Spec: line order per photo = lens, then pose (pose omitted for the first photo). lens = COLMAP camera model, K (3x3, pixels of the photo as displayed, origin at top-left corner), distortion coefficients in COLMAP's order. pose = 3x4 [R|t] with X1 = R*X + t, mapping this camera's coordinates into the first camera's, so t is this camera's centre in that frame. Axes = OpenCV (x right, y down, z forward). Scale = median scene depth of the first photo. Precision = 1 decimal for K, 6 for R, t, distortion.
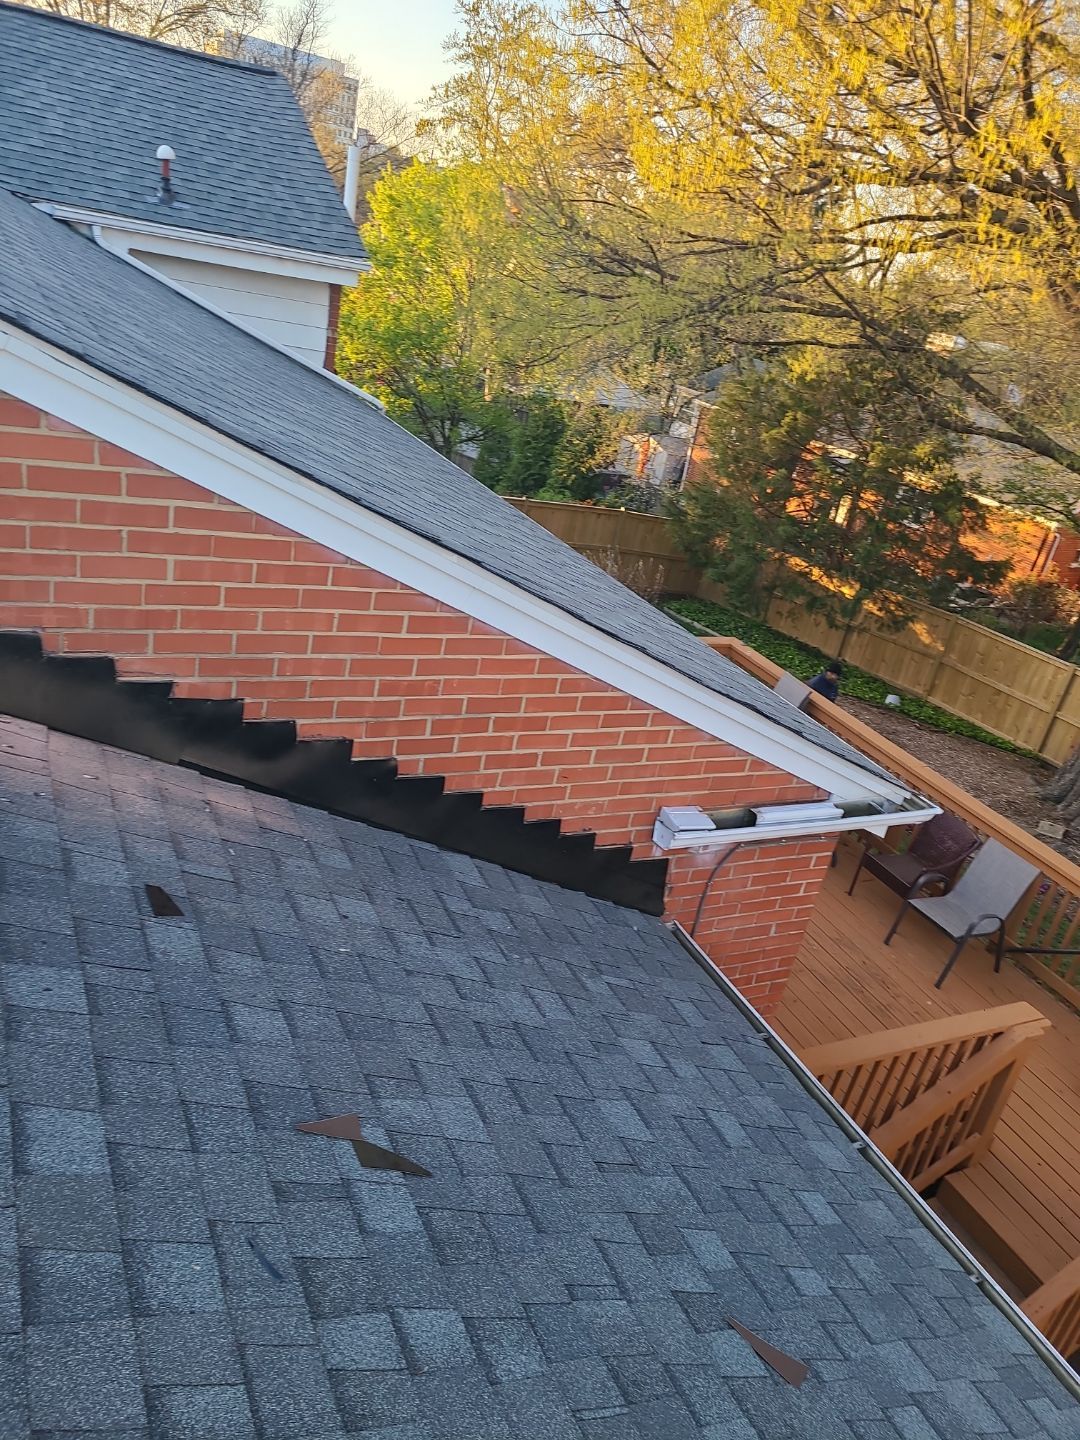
lens RADIAL K [[1117.6, 0, 599.6], [0, 1117.6, 727.8], [0, 0, 1]] dist [0.052733, -0.031197]
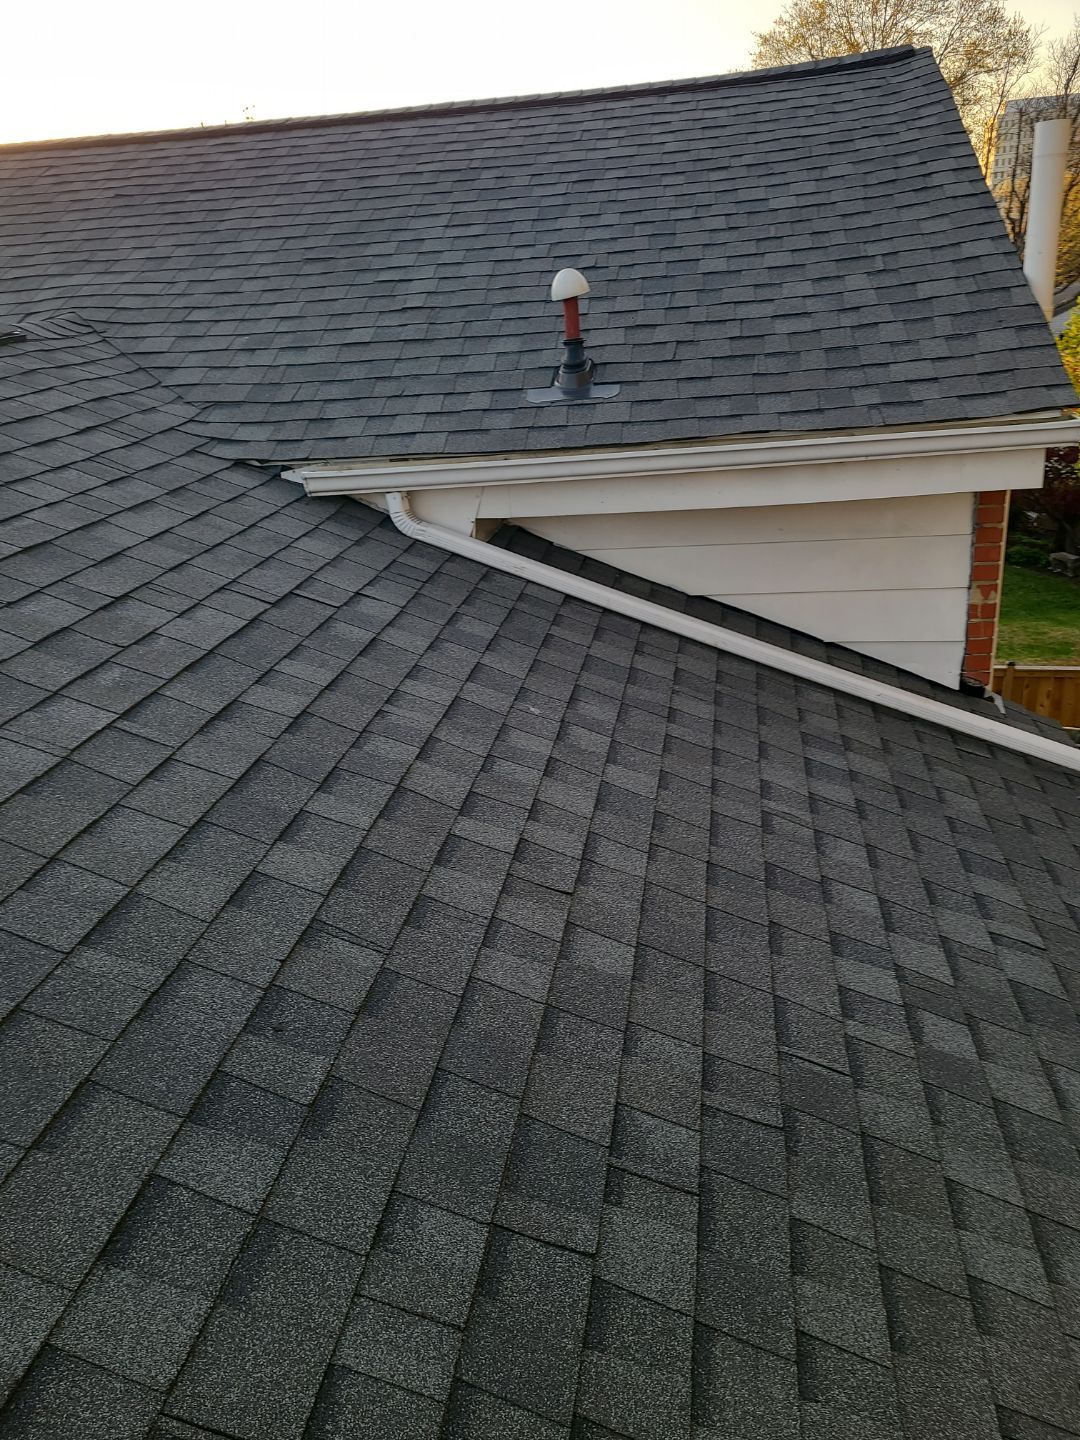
lens RADIAL K [[1117.6, 0, 539.8], [0, 1117.6, 697.9], [0, 0, 1]] dist [0.052733, -0.031197]
pose [[0.754137, -0.023142, -0.656310, -0.119143], [-0.034475, 0.996606, -0.074755, -0.340344], [0.655812, 0.079002, 0.750779, 0.734726]]
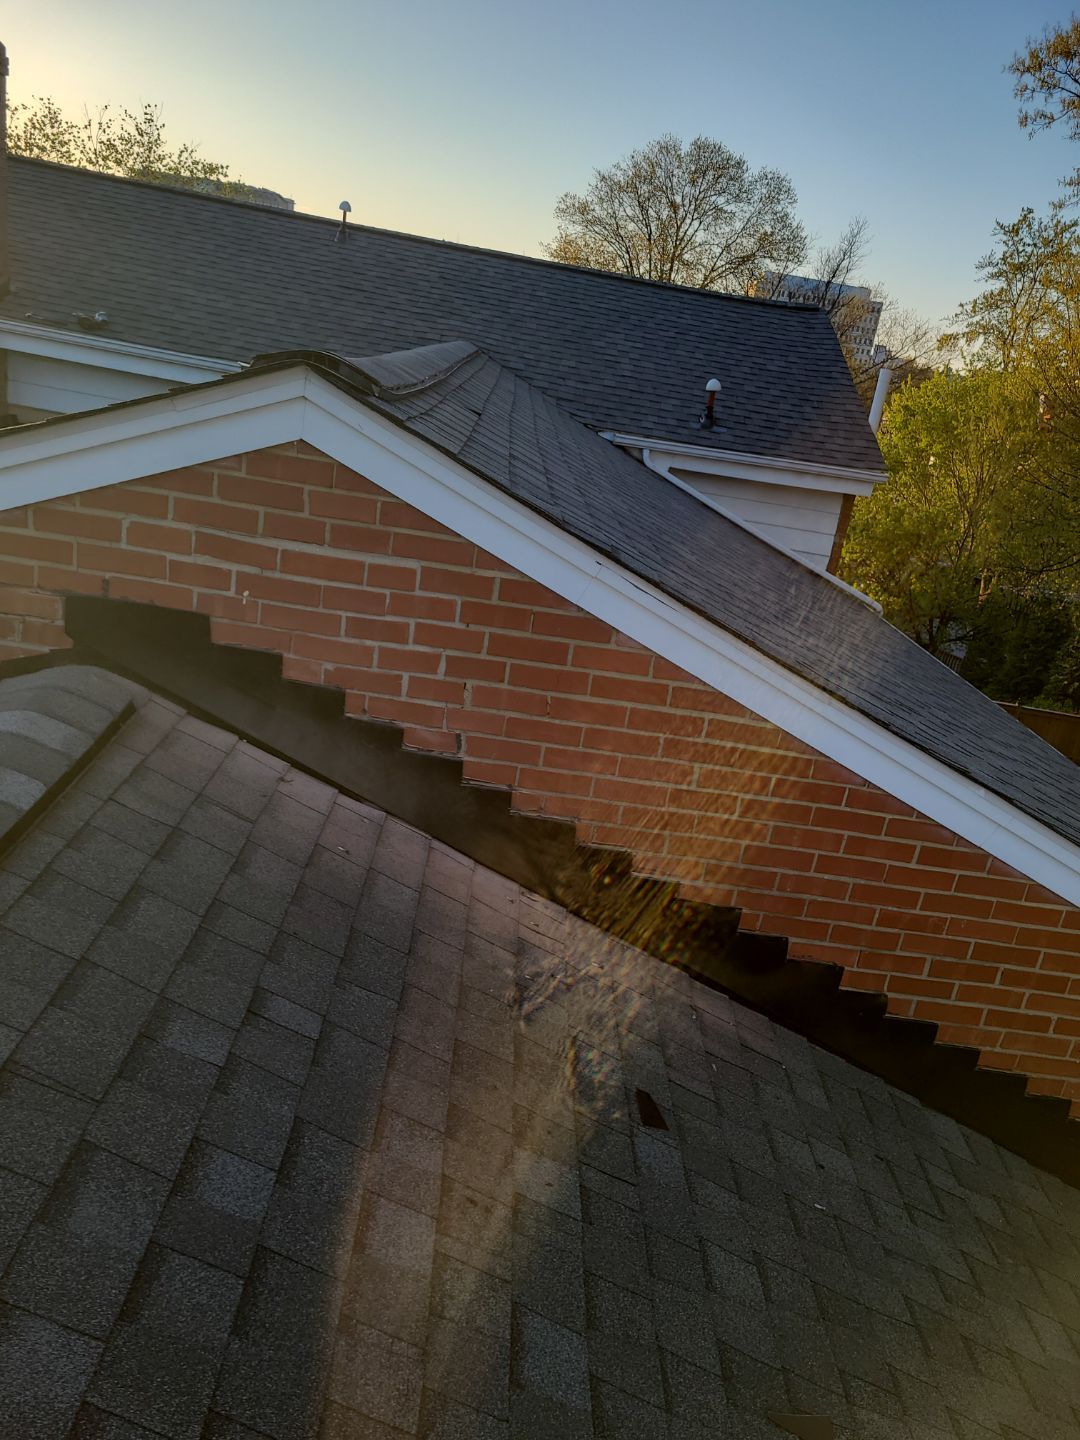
lens RADIAL K [[1117.6, 0, 535.0], [0, 1117.6, 726.7], [0, 0, 1]] dist [0.052733, -0.031197]
pose [[0.894767, 0.092254, -0.436900, -0.027254], [-0.161044, 0.979248, -0.123041, -0.014267], [0.416482, 0.180453, 0.891055, 0.002251]]
